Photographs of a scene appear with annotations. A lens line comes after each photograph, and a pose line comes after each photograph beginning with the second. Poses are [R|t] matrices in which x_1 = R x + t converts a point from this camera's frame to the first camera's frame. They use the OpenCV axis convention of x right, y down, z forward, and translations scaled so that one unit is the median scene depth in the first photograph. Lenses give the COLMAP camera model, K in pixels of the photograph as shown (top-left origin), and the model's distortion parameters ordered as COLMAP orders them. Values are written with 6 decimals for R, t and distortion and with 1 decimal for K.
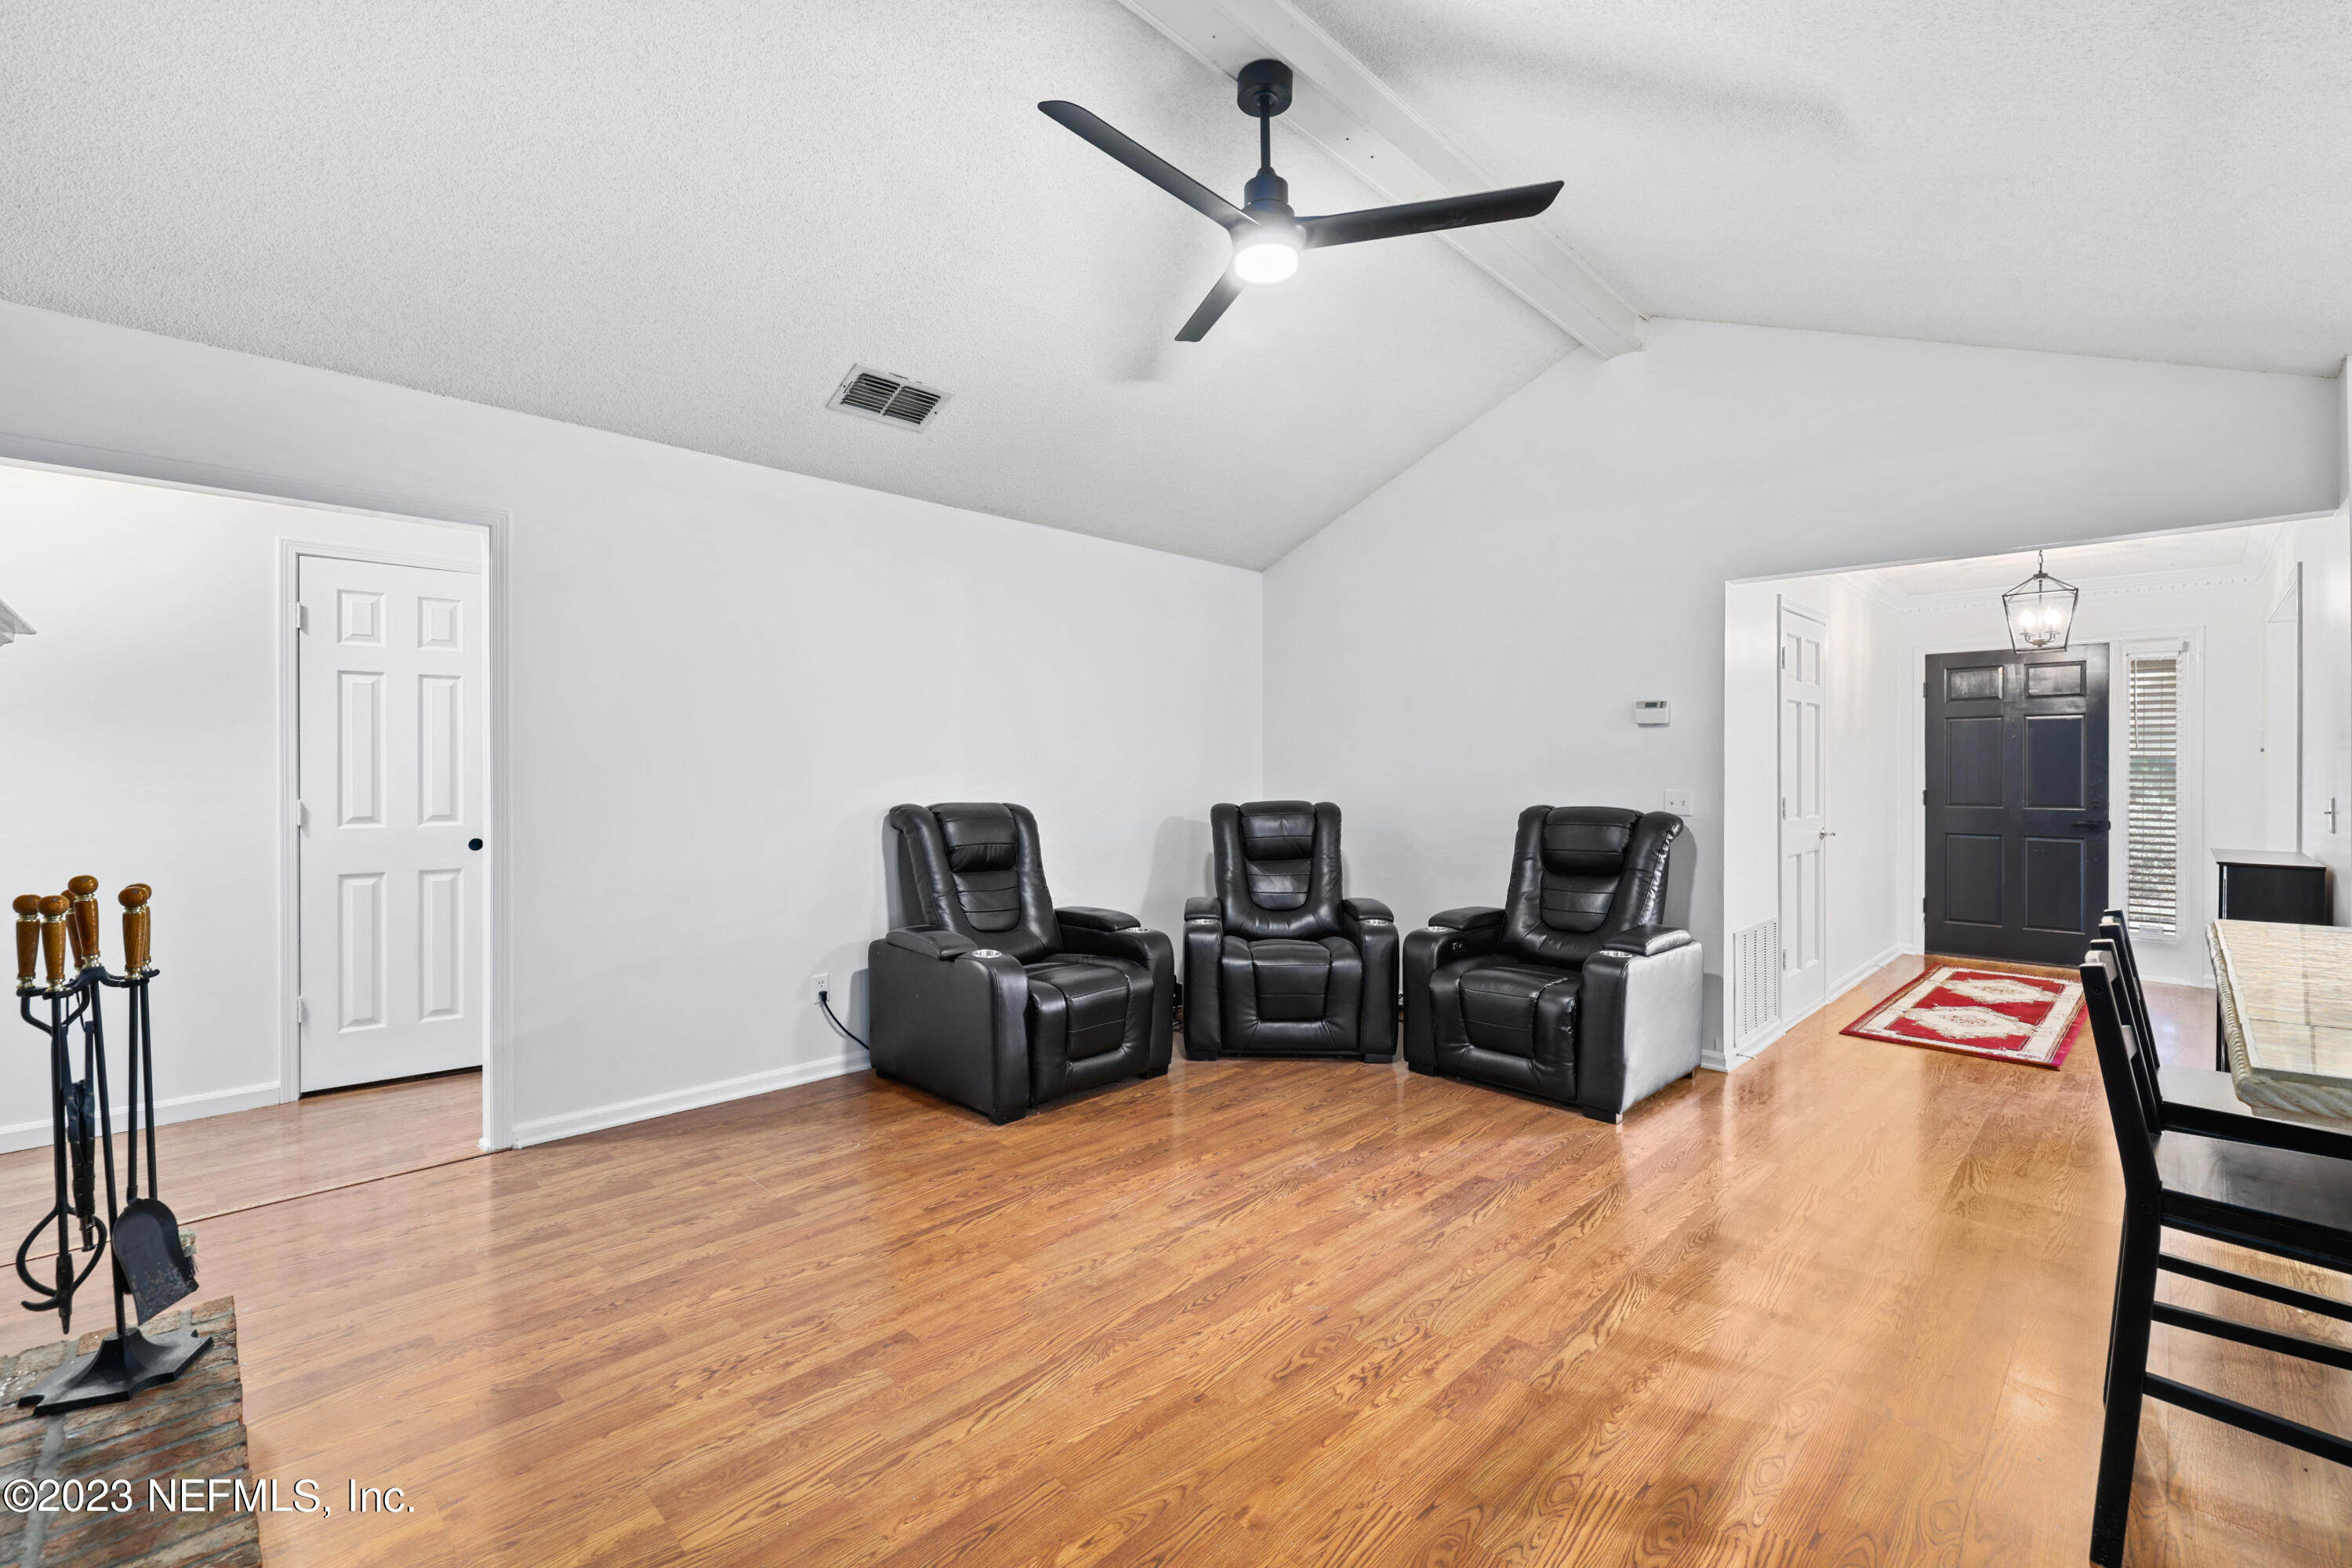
lens RADIAL K [[988.3, 0, 1172.8], [0, 988.3, 781.2], [0, 0, 1]] dist [-0.001921, -0.000319]
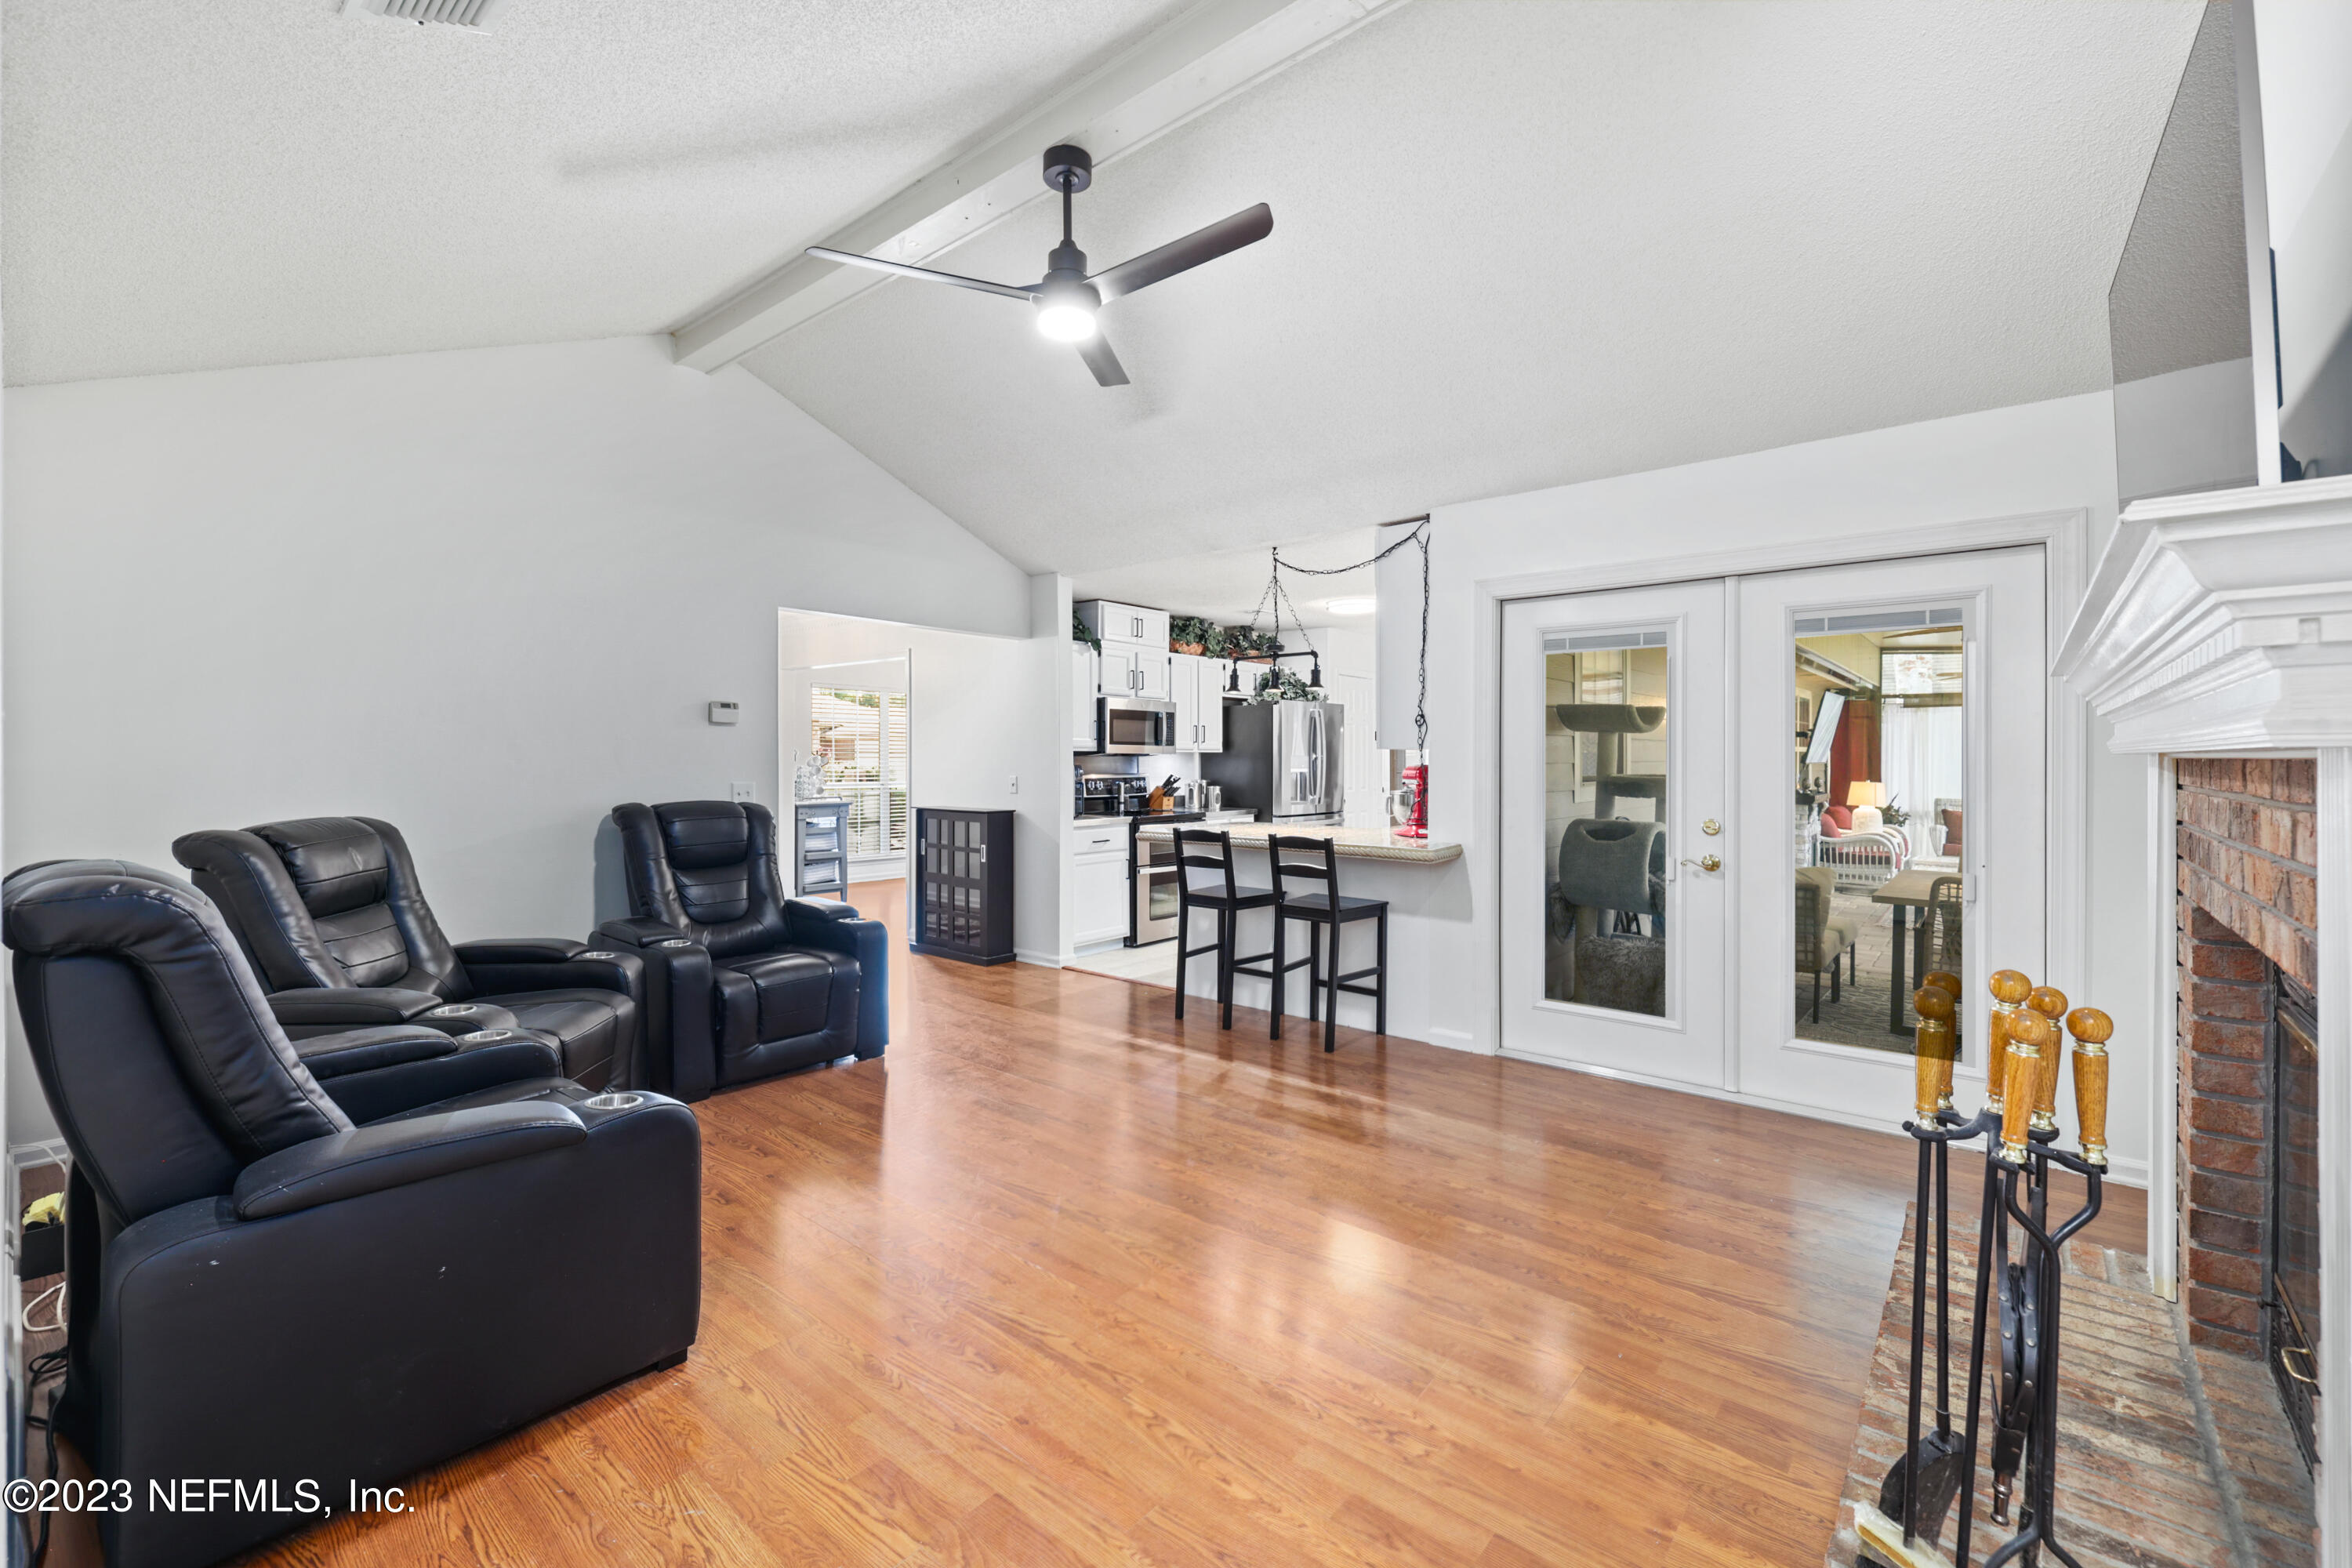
lens RADIAL K [[988.3, 0, 1161.6], [0, 988.3, 760.4], [0, 0, 1]] dist [-0.001921, -0.000319]
pose [[-0.071894, -0.005593, 0.997397, -1.000453], [0.011213, 0.999917, 0.006415, -0.026050], [-0.997349, 0.011645, -0.071826, 0.934522]]
